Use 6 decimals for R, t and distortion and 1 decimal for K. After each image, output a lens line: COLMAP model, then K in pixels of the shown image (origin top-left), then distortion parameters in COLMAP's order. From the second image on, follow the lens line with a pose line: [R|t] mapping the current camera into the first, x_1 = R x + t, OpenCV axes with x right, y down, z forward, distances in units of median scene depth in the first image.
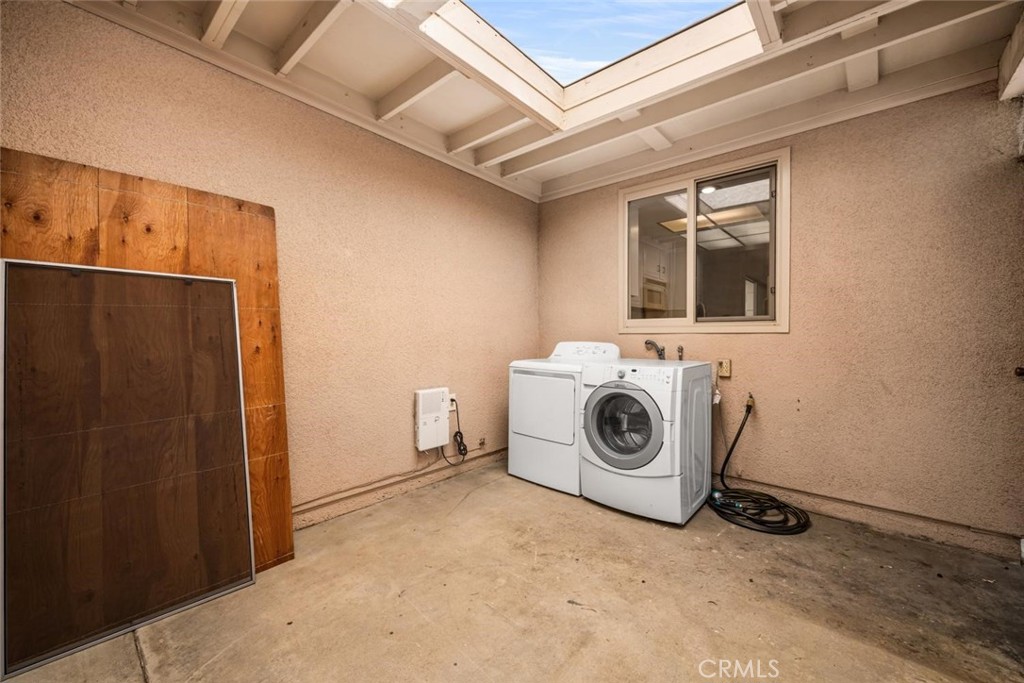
lens RADIAL K [[407.7, 0, 512.7], [0, 407.7, 347.5], [0, 0, 1]] dist [-0.000438, 0.000049]
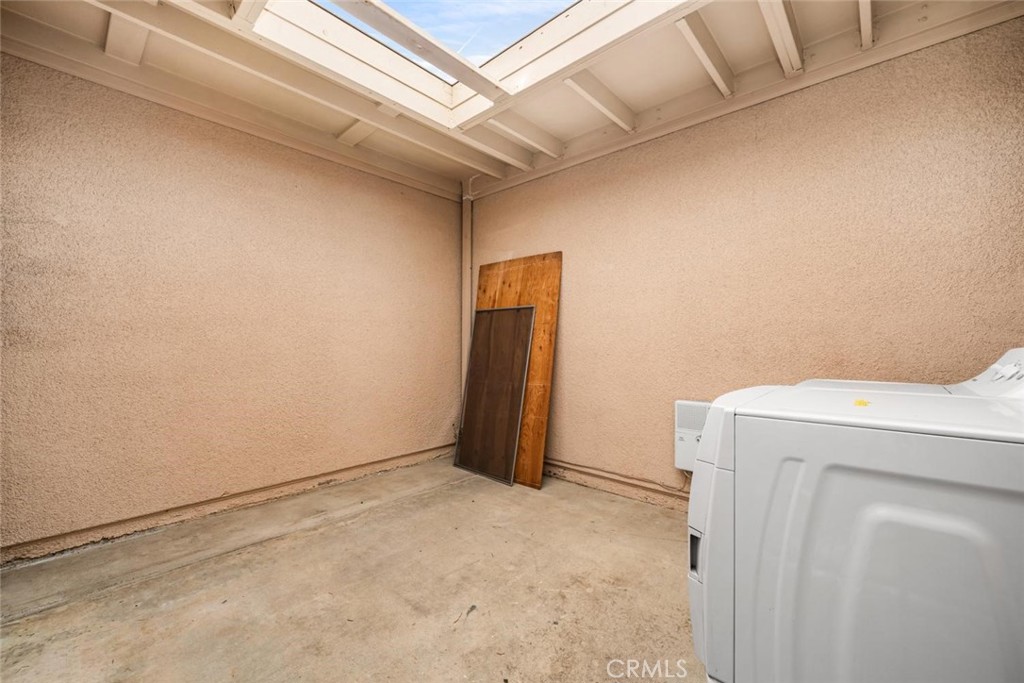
lens RADIAL K [[407.7, 0, 512.7], [0, 407.7, 347.5], [0, 0, 1]] dist [-0.000438, 0.000049]
pose [[-0.030128, 0.005887, -0.999529, 0.913665], [-0.027478, 0.999600, 0.006716, -0.004263], [0.999168, 0.027667, -0.029954, 0.911604]]
